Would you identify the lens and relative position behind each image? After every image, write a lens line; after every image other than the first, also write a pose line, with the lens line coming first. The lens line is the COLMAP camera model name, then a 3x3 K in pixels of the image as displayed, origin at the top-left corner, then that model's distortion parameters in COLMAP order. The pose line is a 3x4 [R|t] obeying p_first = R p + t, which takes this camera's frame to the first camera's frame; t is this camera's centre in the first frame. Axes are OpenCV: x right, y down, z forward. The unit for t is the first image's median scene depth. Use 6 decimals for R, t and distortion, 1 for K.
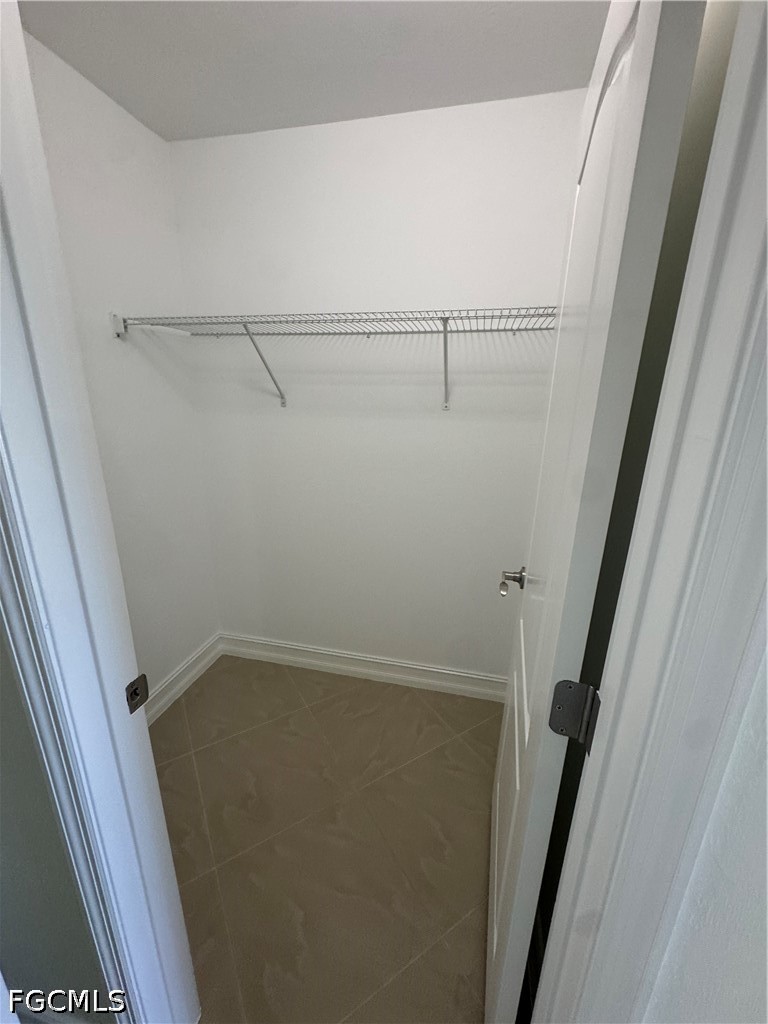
lens RADIAL K [[409.2, 0, 383.6], [0, 409.2, 510.4], [0, 0, 1]] dist [-0.000340, 0.000208]
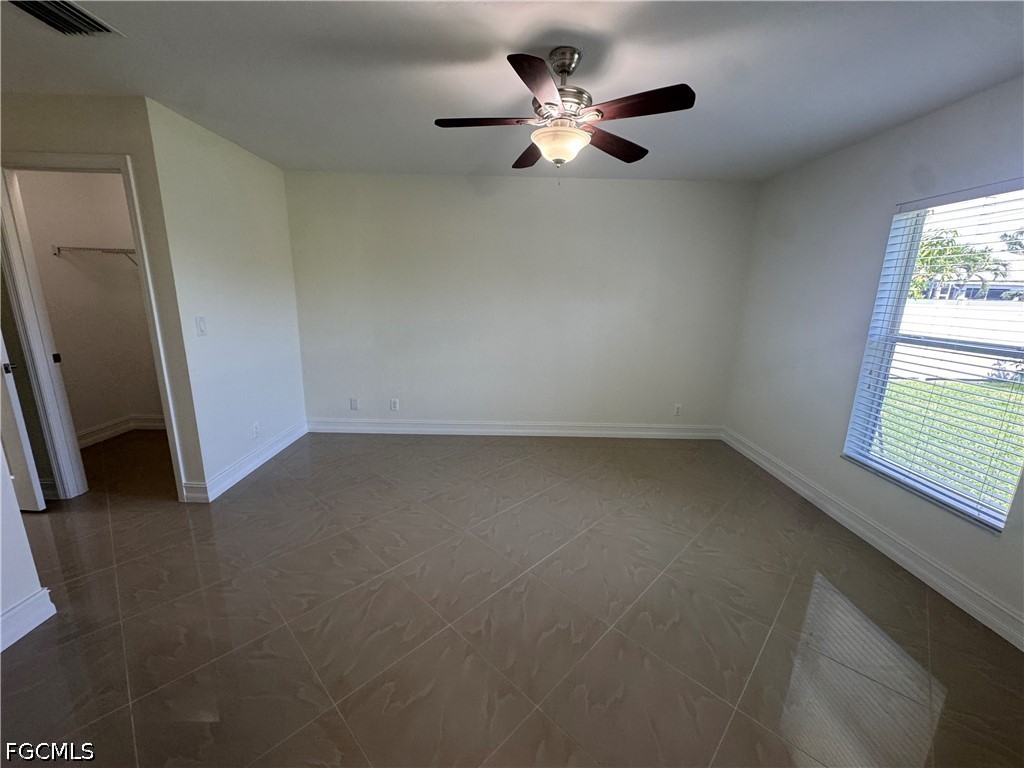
lens RADIAL K [[409.2, 0, 512.0], [0, 409.2, 384.0], [0, 0, 1]] dist [-0.000340, 0.000208]
pose [[0.972927, -0.050848, 0.225449, 1.420268], [0.065460, 0.996179, -0.057811, 0.670608], [-0.221648, 0.071004, 0.972538, -1.933196]]
